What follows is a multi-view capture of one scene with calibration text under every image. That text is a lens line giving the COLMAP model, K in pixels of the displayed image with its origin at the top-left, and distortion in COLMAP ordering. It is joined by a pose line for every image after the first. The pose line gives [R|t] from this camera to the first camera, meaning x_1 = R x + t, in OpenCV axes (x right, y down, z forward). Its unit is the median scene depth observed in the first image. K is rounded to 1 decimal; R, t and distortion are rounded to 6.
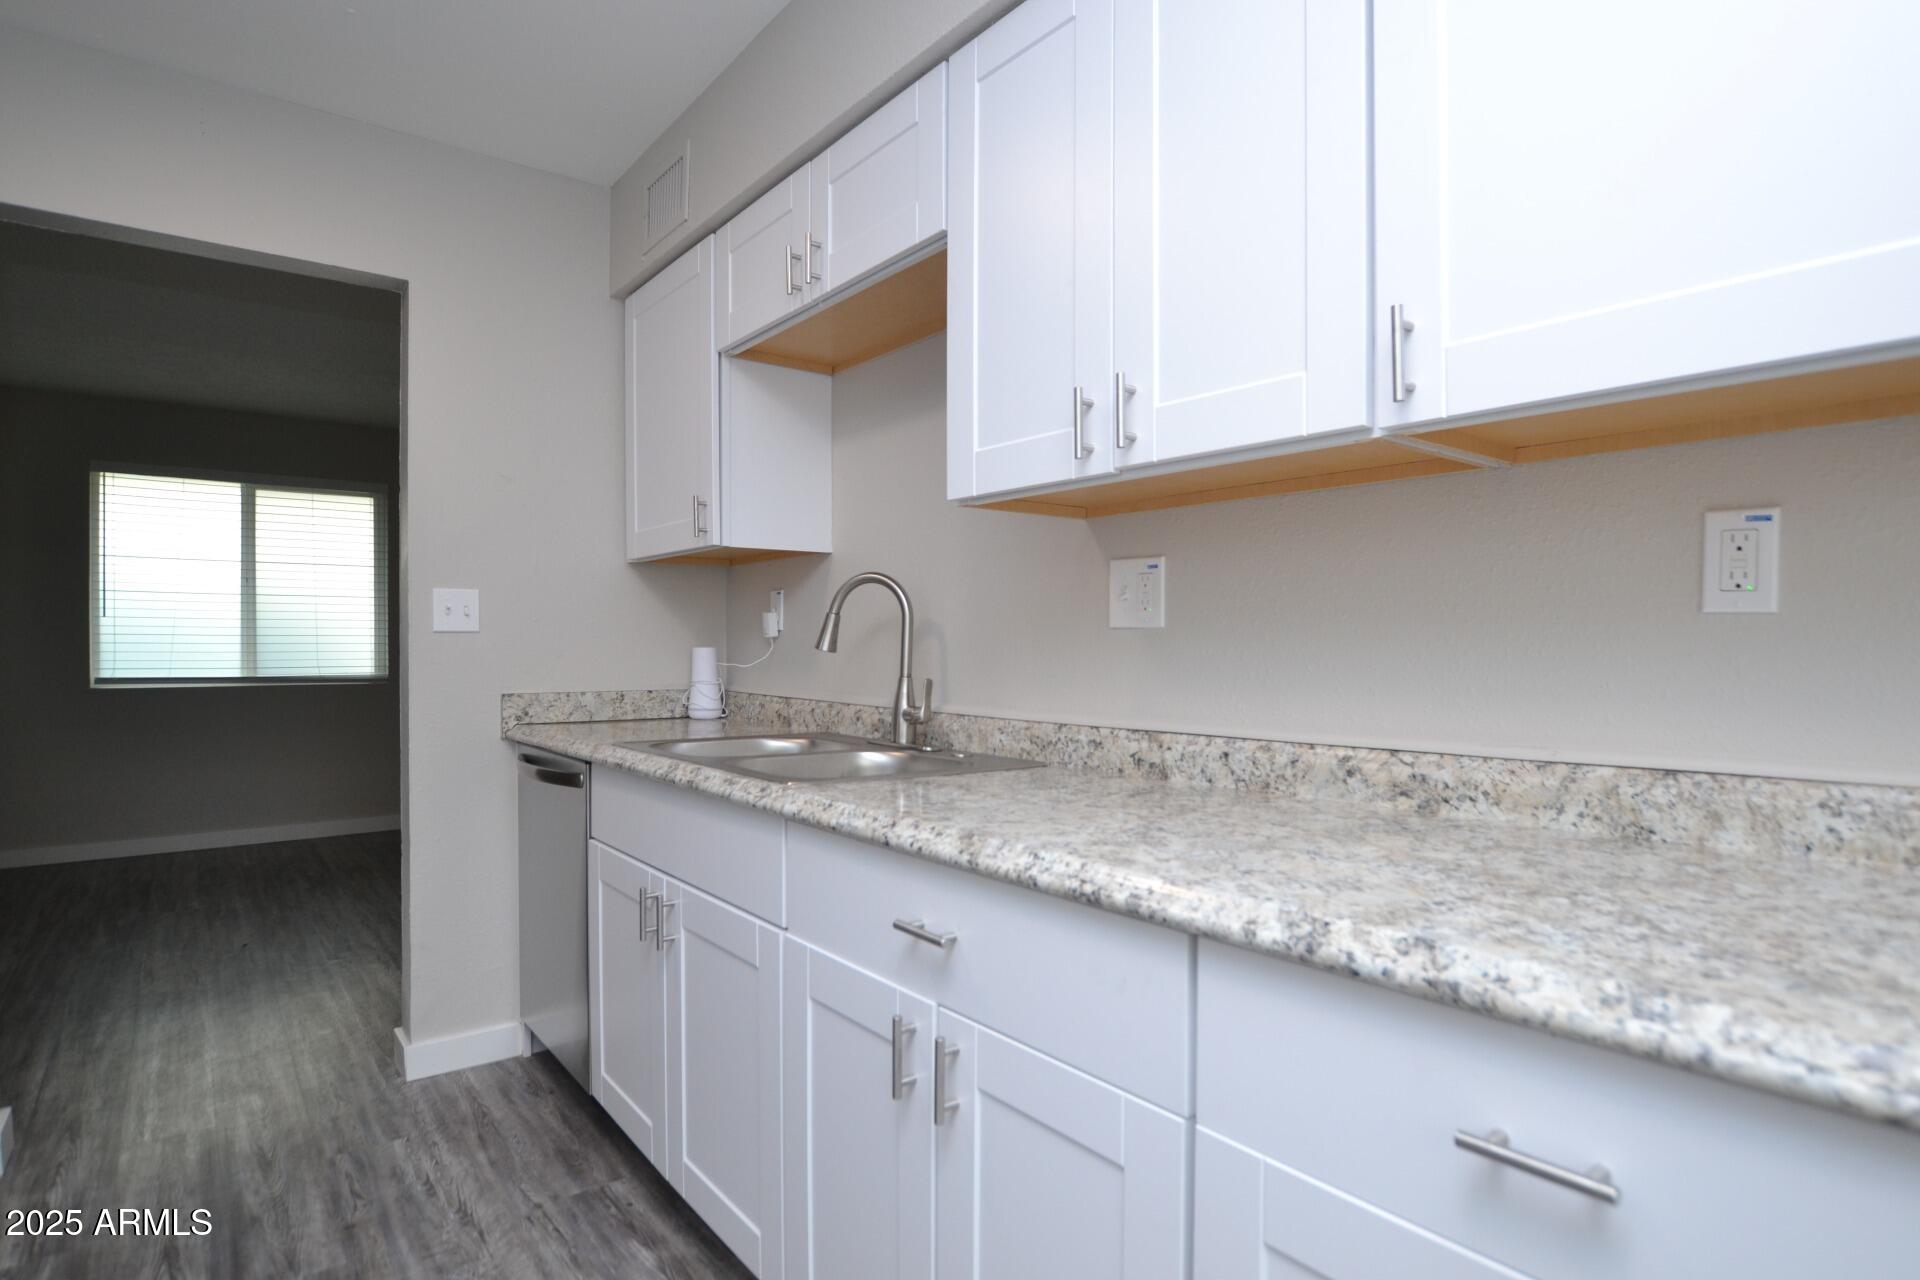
lens RADIAL K [[1020.6, 0, 968.0], [0, 1020.6, 646.2], [0, 0, 1]] dist [-0.024356, 0.002813]
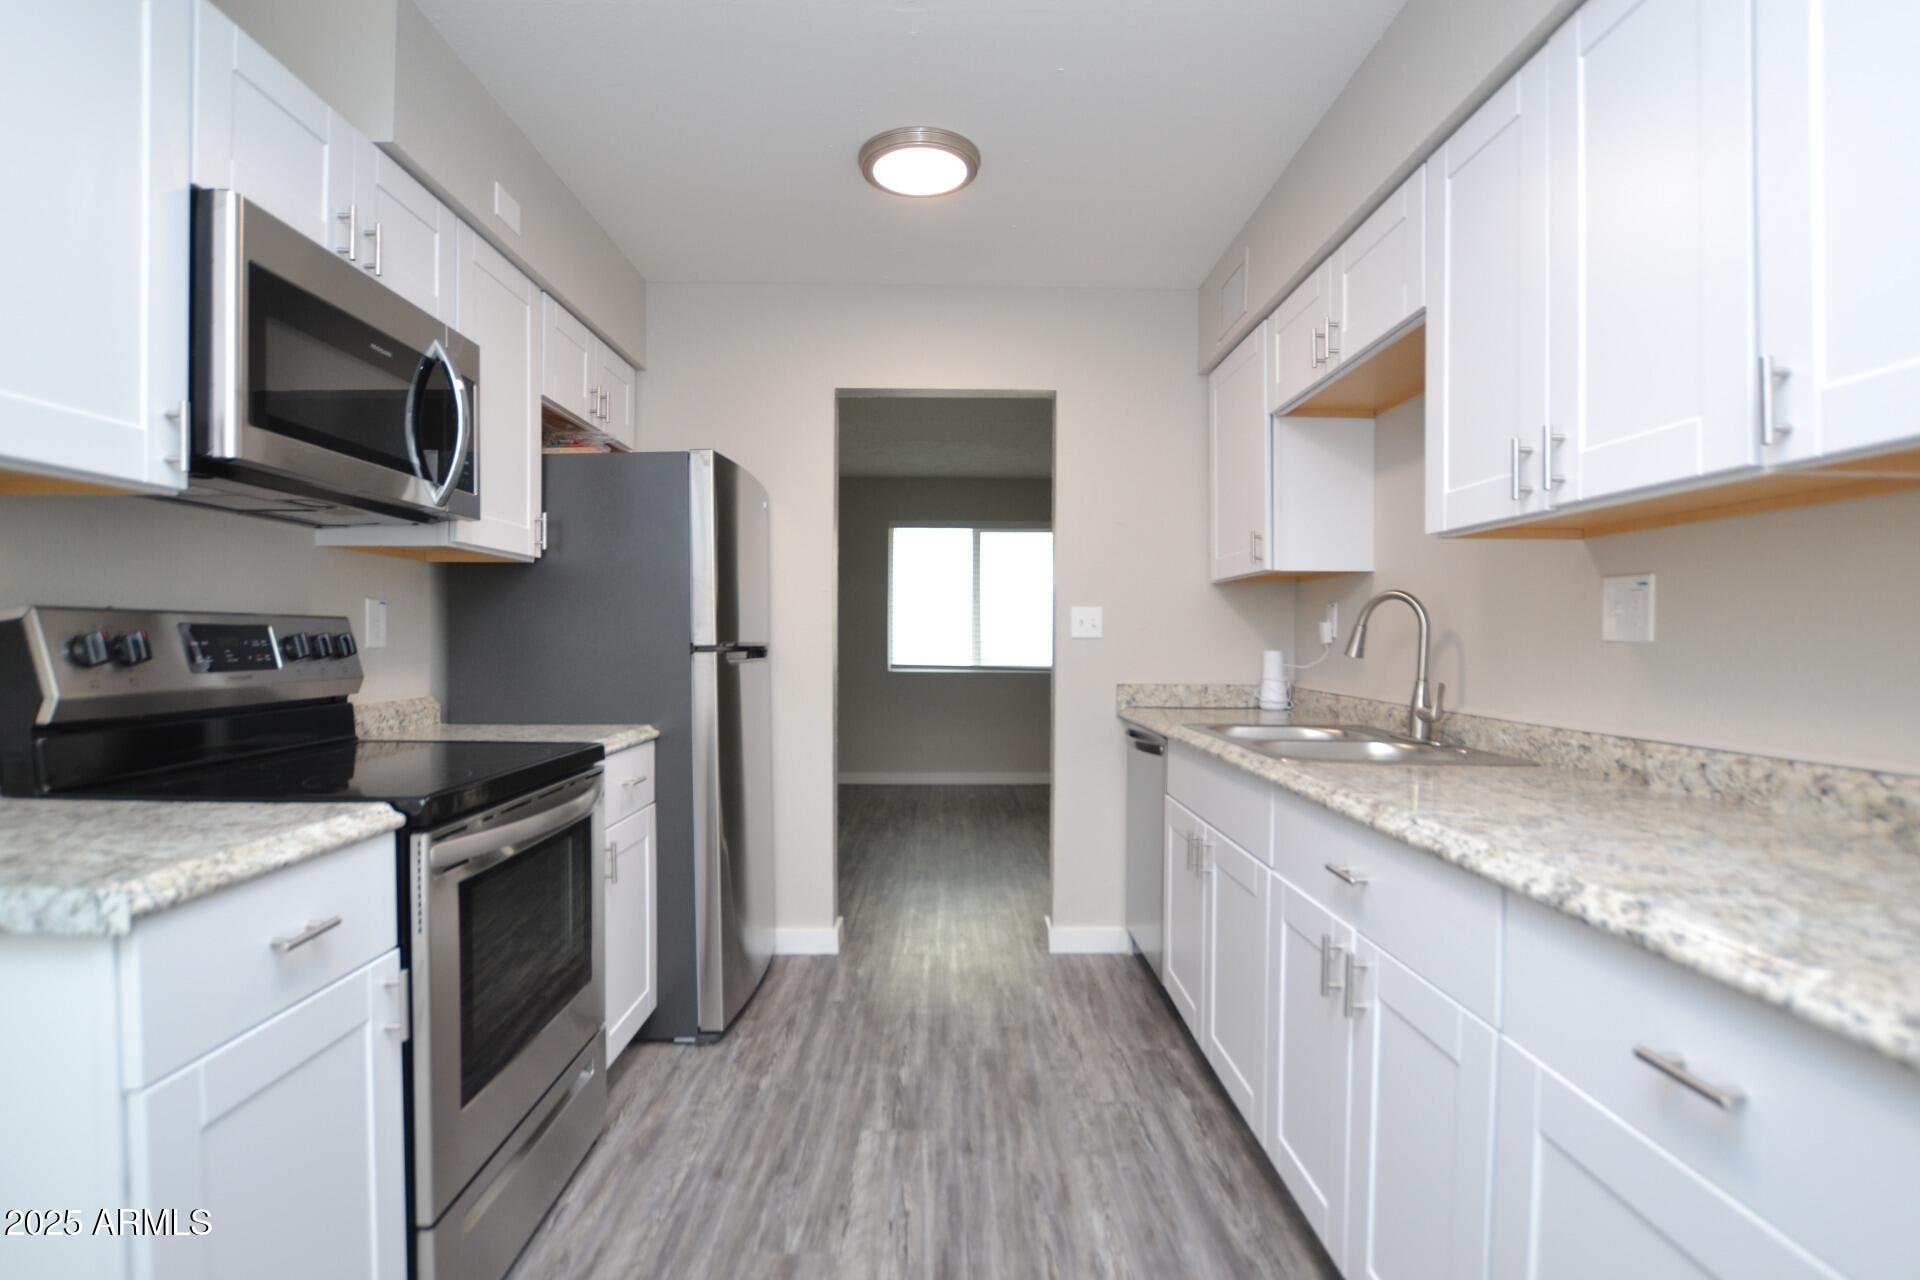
lens RADIAL K [[918.2, 0, 960.0], [0, 918.2, 640.0], [0, 0, 1]] dist [-0.016690, 0.001772]
pose [[0.798961, 0.003320, -0.601373, 0.168868], [-0.005444, 0.999984, -0.001712, -0.013060], [0.601358, 0.004642, 0.798966, -0.161484]]
